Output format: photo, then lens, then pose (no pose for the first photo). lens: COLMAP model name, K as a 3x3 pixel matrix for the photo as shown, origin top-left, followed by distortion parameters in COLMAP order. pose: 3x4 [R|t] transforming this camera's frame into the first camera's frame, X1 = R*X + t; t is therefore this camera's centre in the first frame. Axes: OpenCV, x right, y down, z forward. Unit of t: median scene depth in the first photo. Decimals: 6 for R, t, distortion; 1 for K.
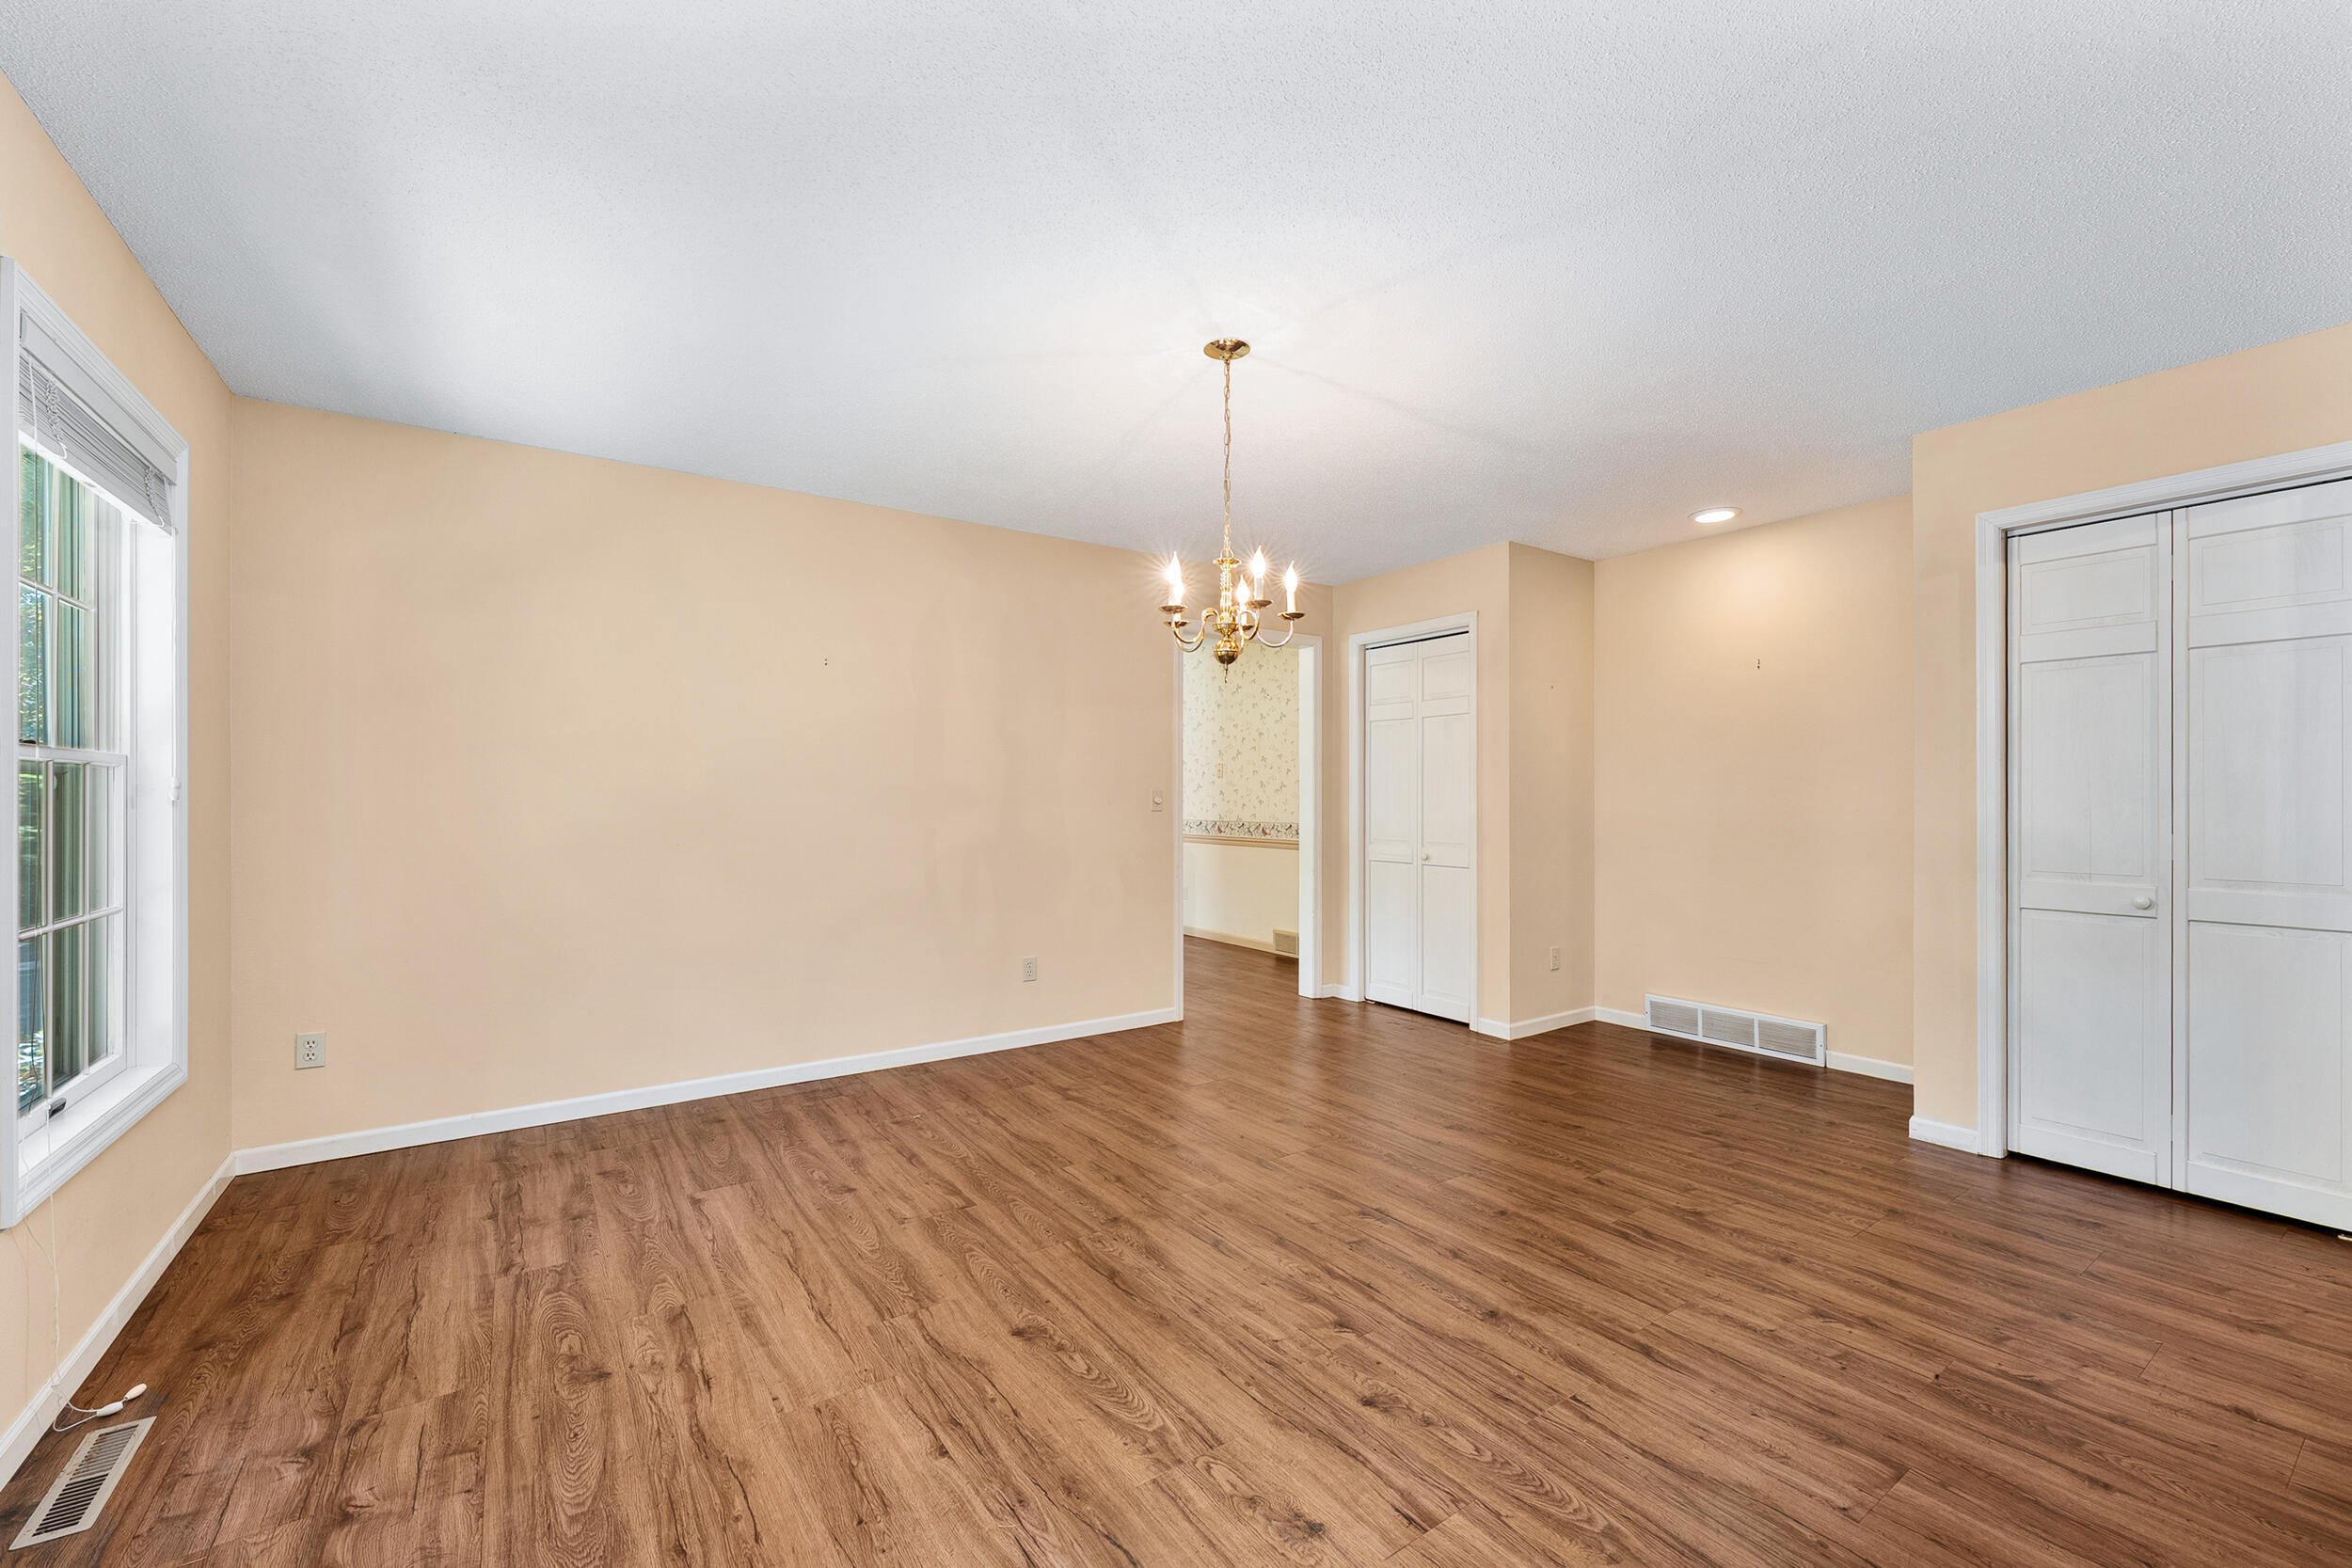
lens RADIAL K [[956.3, 0, 1165.1], [0, 956.3, 790.5], [0, 0, 1]] dist [0.002118, -0.000069]
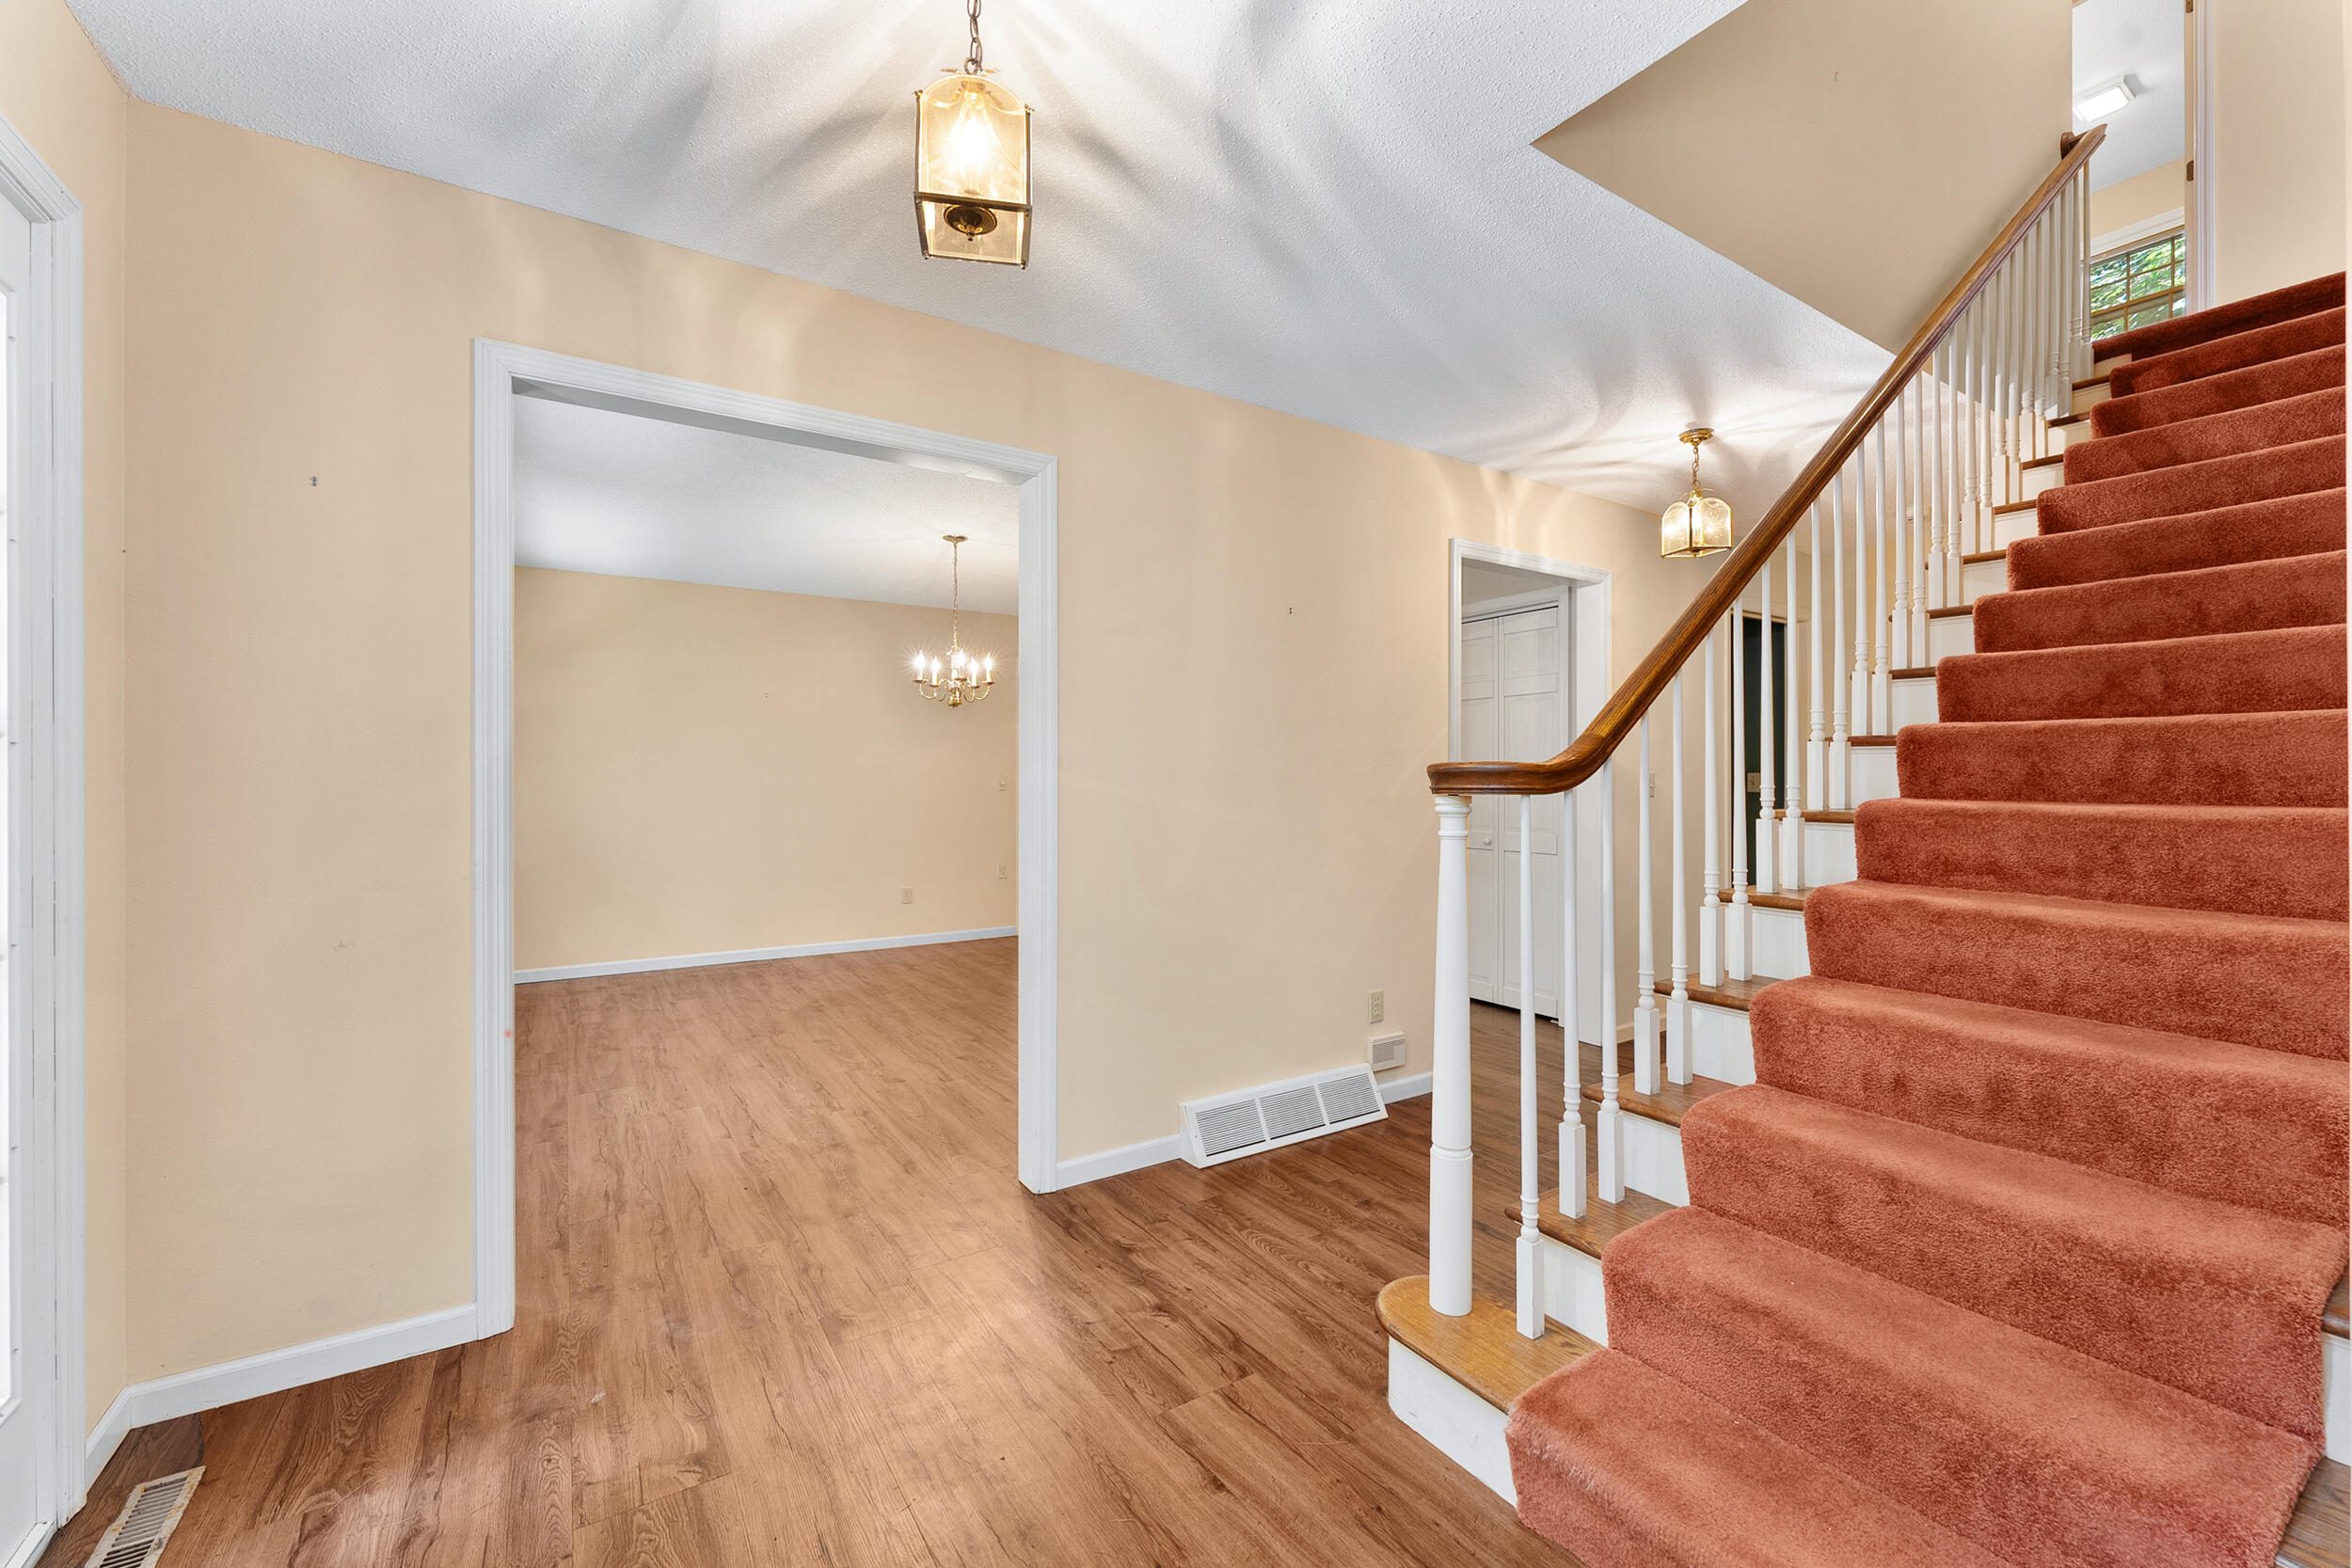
lens RADIAL K [[956.3, 0, 1189.2], [0, 956.3, 784.3], [0, 0, 1]] dist [0.002118, -0.000069]
pose [[0.999842, -0.006401, -0.016608, 0.541505], [0.006618, 0.999893, 0.013055, -0.012078], [0.016523, -0.013163, 0.999777, -0.826045]]
